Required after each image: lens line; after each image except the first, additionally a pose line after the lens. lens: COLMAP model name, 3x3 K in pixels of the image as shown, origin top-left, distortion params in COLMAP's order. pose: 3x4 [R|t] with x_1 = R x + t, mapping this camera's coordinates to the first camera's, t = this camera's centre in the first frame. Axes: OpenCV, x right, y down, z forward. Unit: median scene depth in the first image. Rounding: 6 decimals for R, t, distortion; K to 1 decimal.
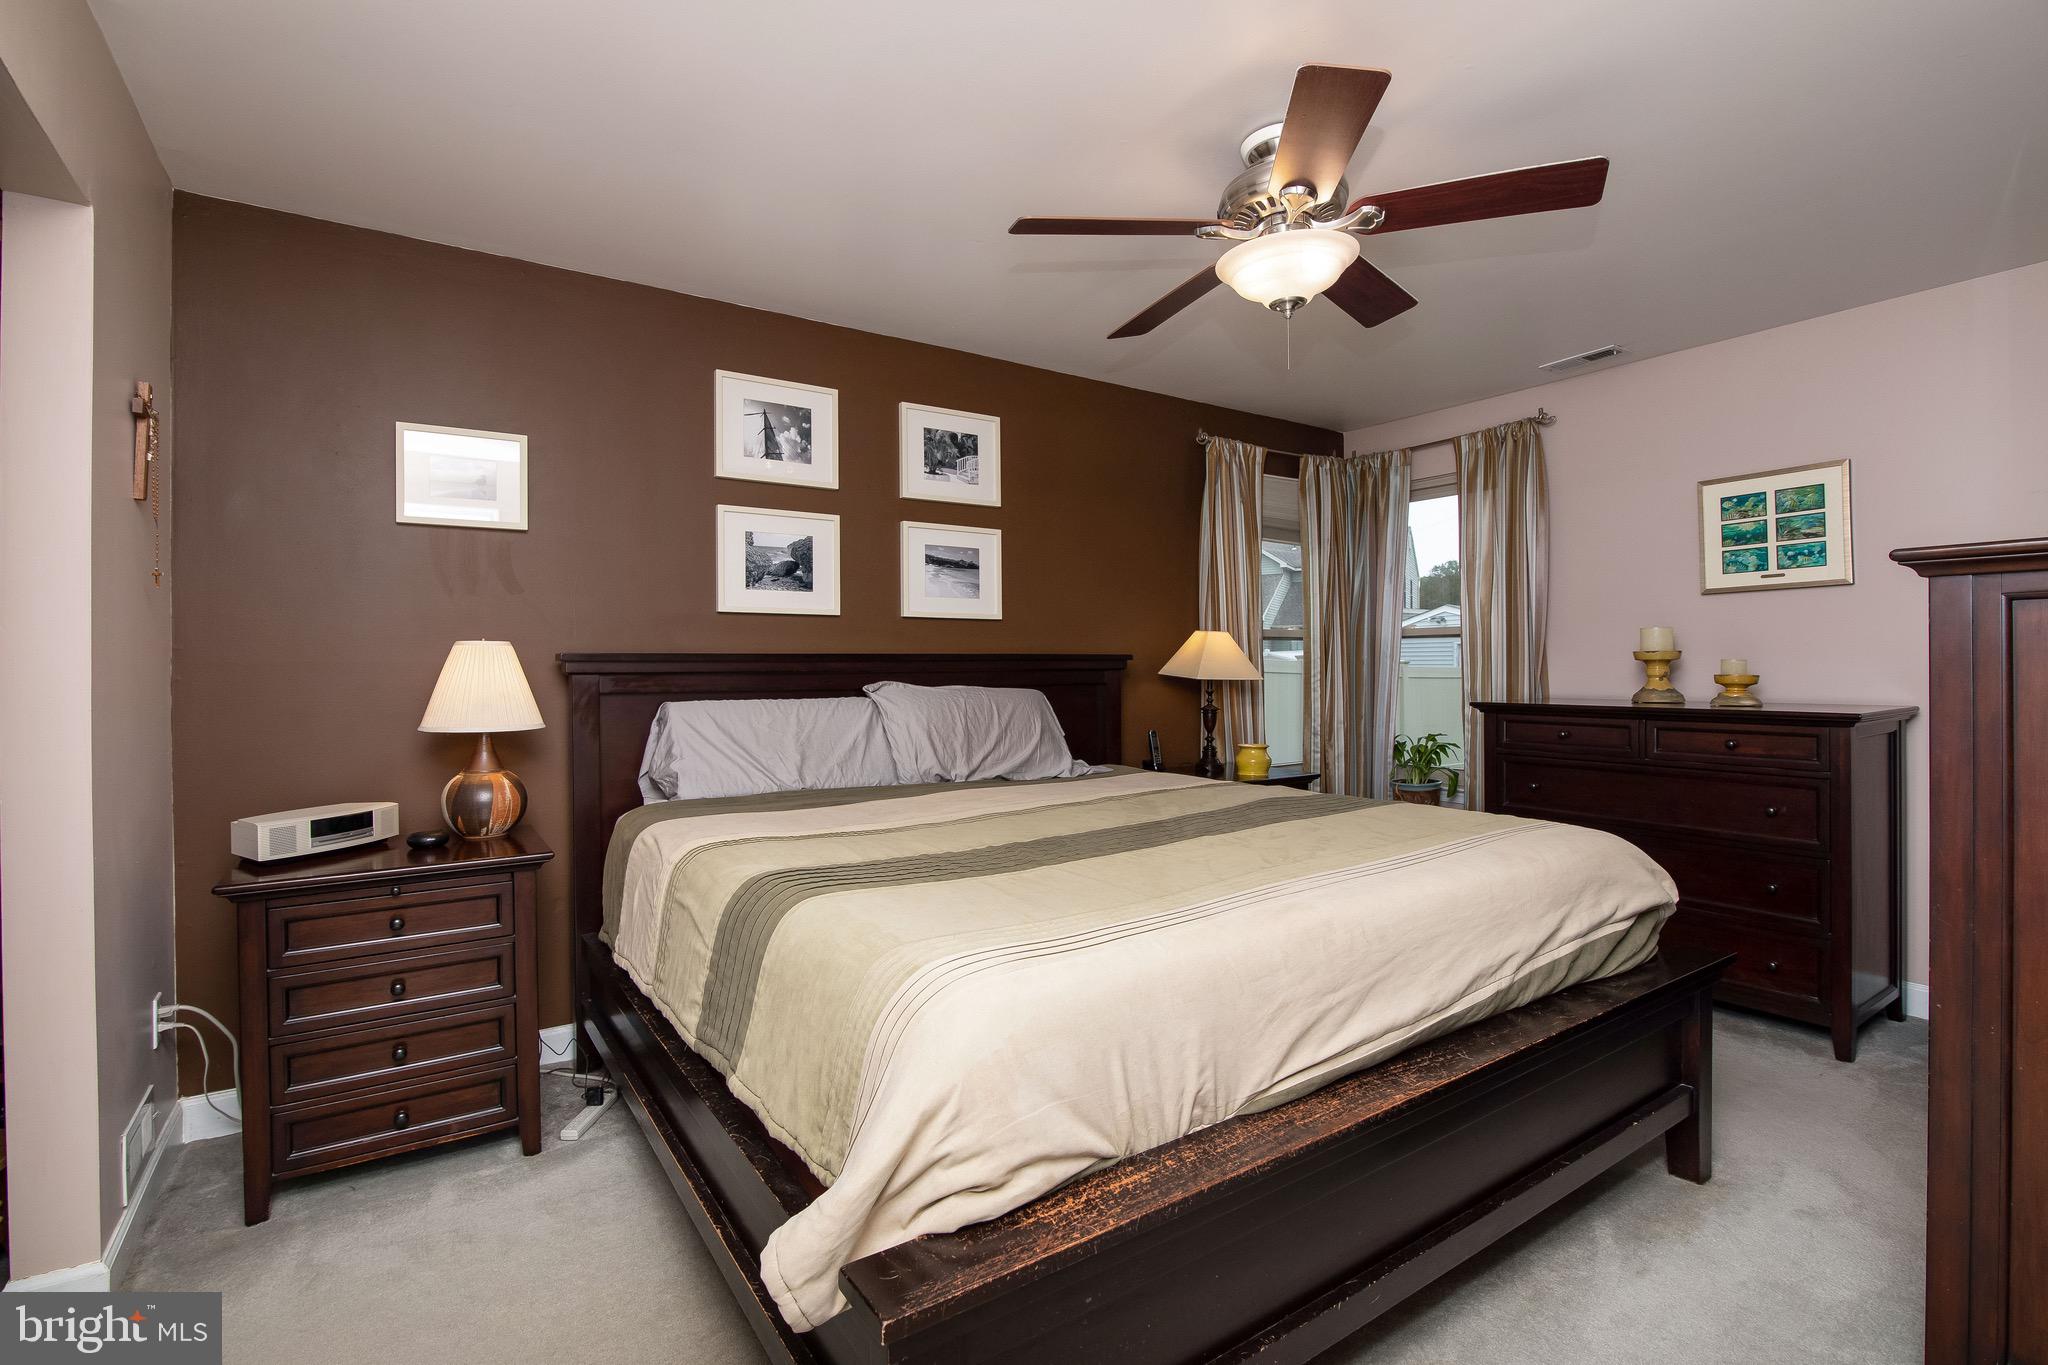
lens RADIAL K [[949.0, 0, 1024.4], [0, 949.0, 660.5], [0, 0, 1]] dist [-0.022022, 0.002173]
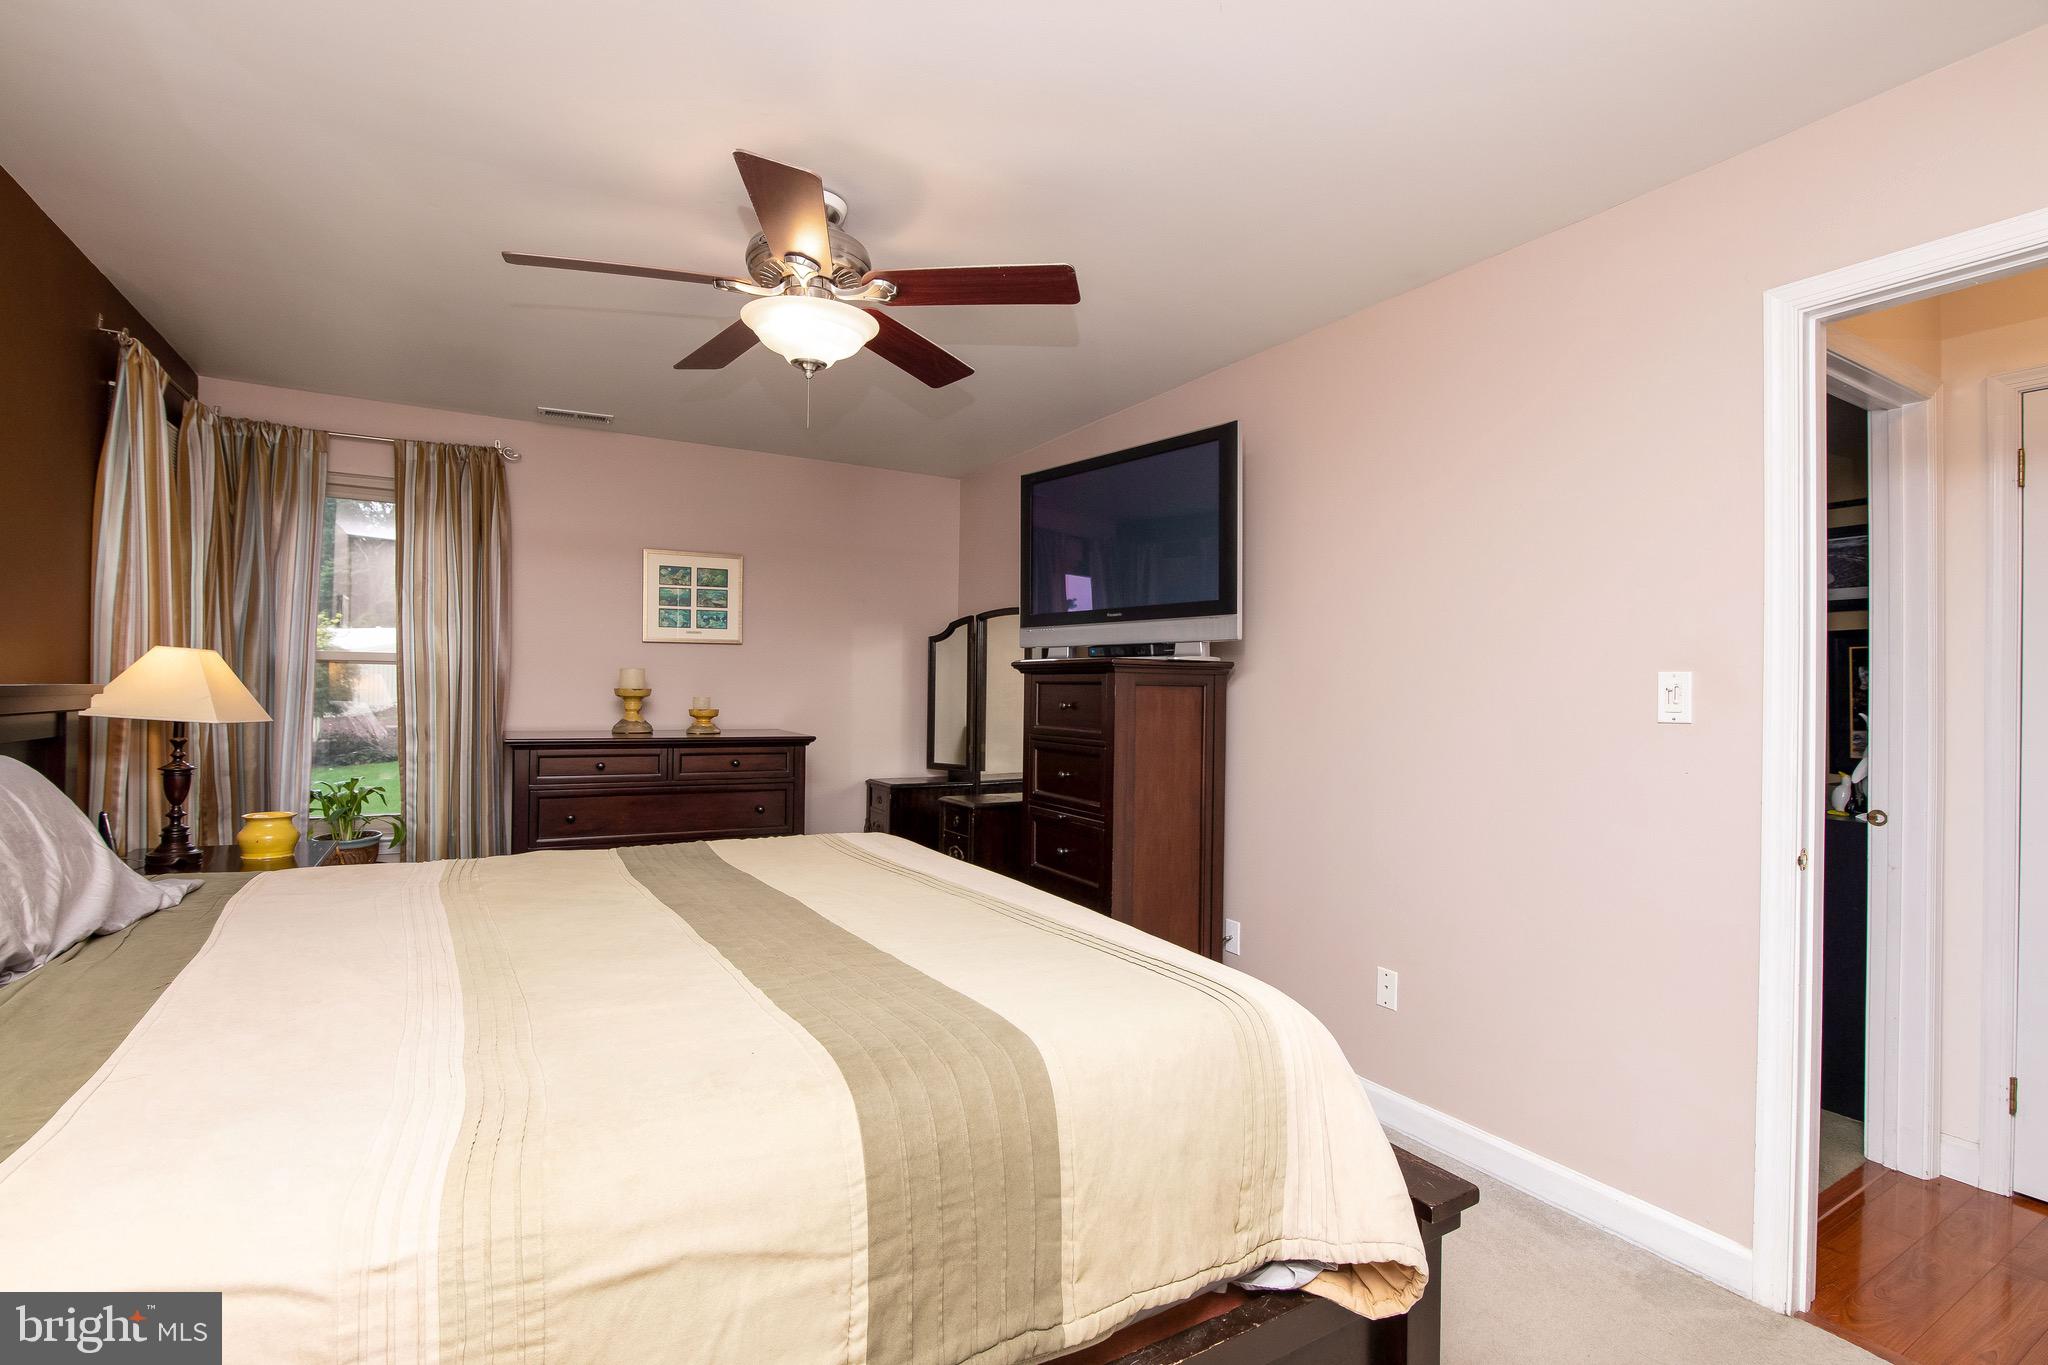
lens RADIAL K [[930.5, 0, 1024.0], [0, 930.5, 682.5], [0, 0, 1]] dist [-0.019390, 0.000098]
pose [[0.066309, 0.012348, 0.997723, -0.453527], [-0.020885, 0.999722, -0.010985, -0.015568], [-0.997581, -0.020109, 0.066548, 0.441417]]
